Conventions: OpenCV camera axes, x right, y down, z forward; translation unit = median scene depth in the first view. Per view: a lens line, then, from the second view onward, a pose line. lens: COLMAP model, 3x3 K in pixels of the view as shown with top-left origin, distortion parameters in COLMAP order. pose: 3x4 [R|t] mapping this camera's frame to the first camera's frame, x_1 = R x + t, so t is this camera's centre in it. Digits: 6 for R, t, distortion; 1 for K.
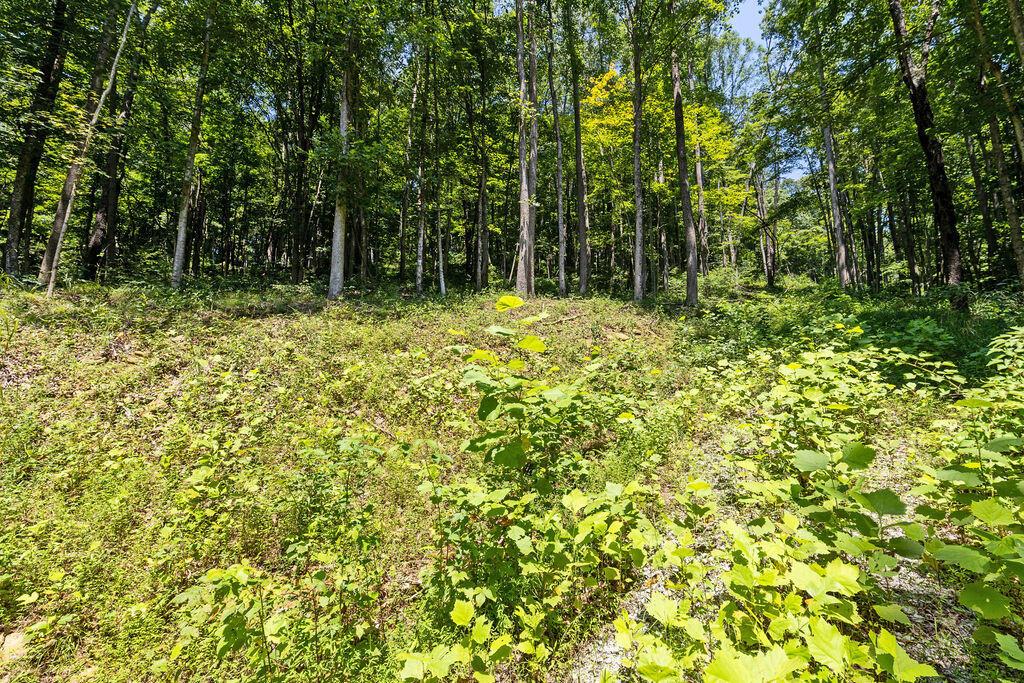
lens RADIAL K [[438.1, 0, 516.3], [0, 438.1, 337.9], [0, 0, 1]] dist [-0.001060, -0.000354]
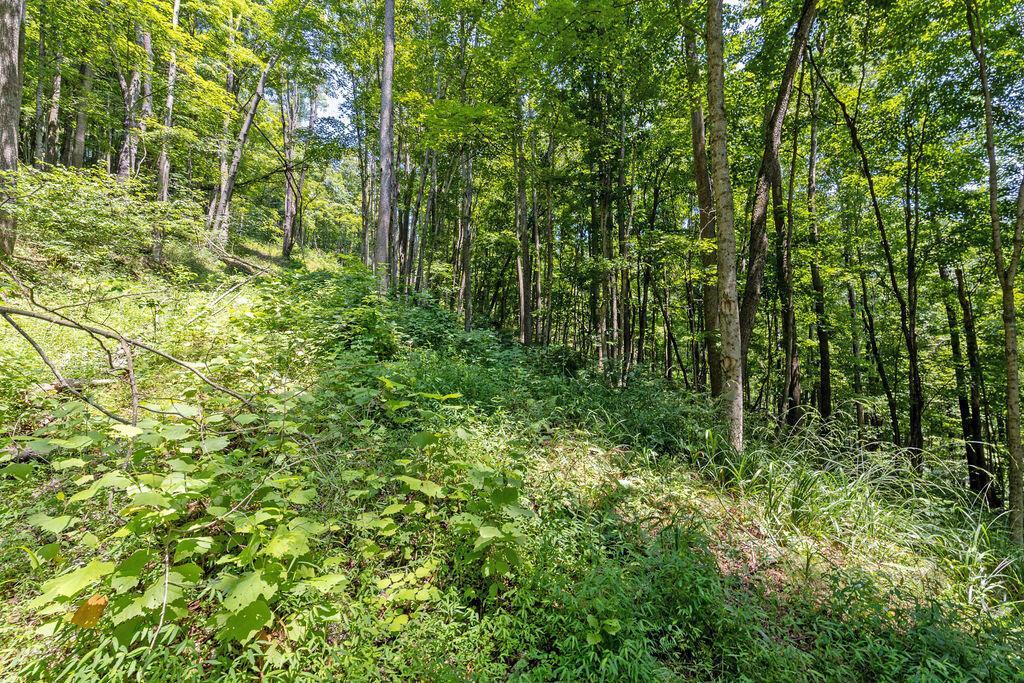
lens RADIAL K [[438.1, 0, 516.3], [0, 438.1, 337.9], [0, 0, 1]] dist [-0.001060, -0.000354]
pose [[0.546150, 0.066473, 0.835045, 0.131645], [-0.126340, 0.991980, 0.003665, -0.025244], [-0.828105, -0.107501, 0.550169, 0.183984]]
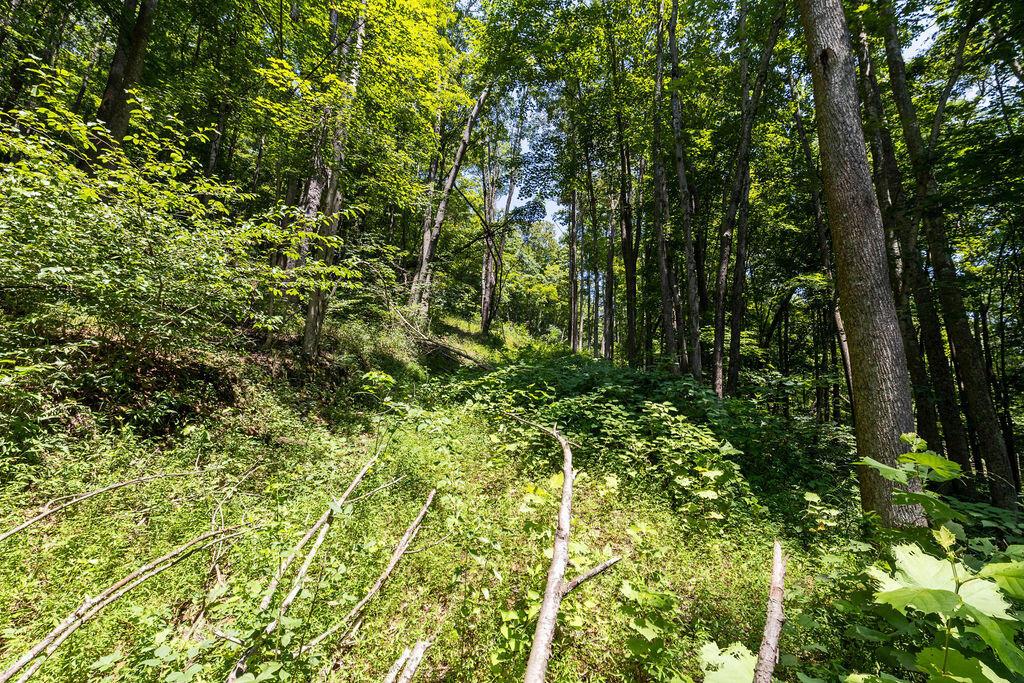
lens RADIAL K [[438.1, 0, 516.3], [0, 438.1, 337.9], [0, 0, 1]] dist [-0.001060, -0.000354]
pose [[0.821899, 0.154648, 0.548238, 0.182091], [-0.122798, 0.987915, -0.094578, -0.038086], [-0.556239, 0.010411, 0.830957, 0.298005]]
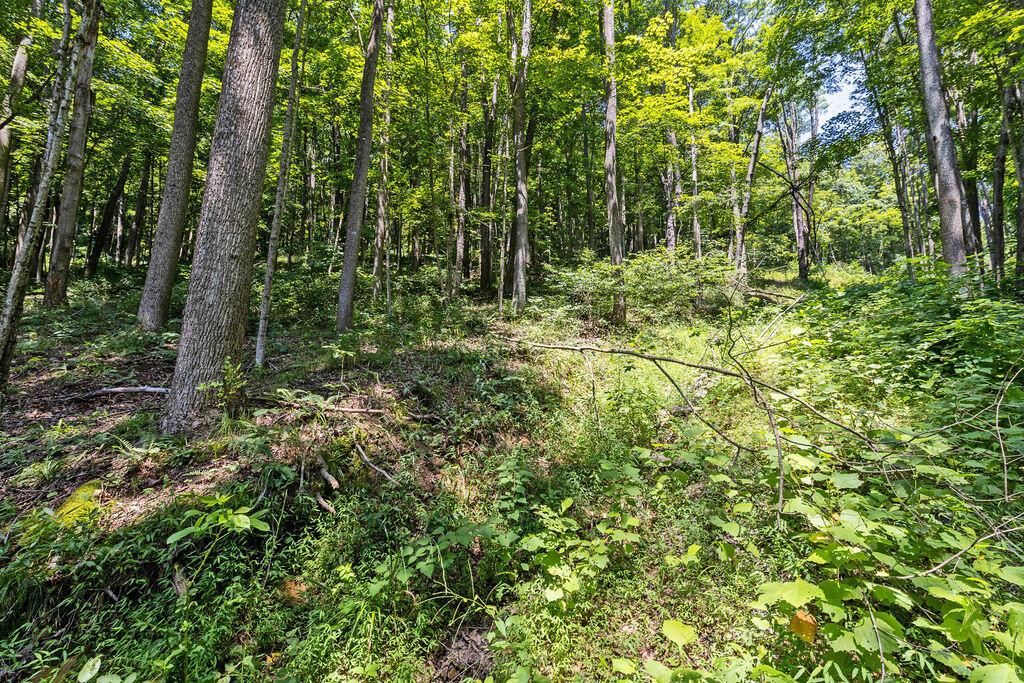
lens RADIAL K [[438.1, 0, 516.3], [0, 438.1, 337.9], [0, 0, 1]] dist [-0.001060, -0.000354]
pose [[0.996803, -0.002083, -0.079873, 0.126106], [0.003141, 0.999909, 0.013124, -0.025172], [0.079838, -0.013333, 0.996719, 0.186640]]
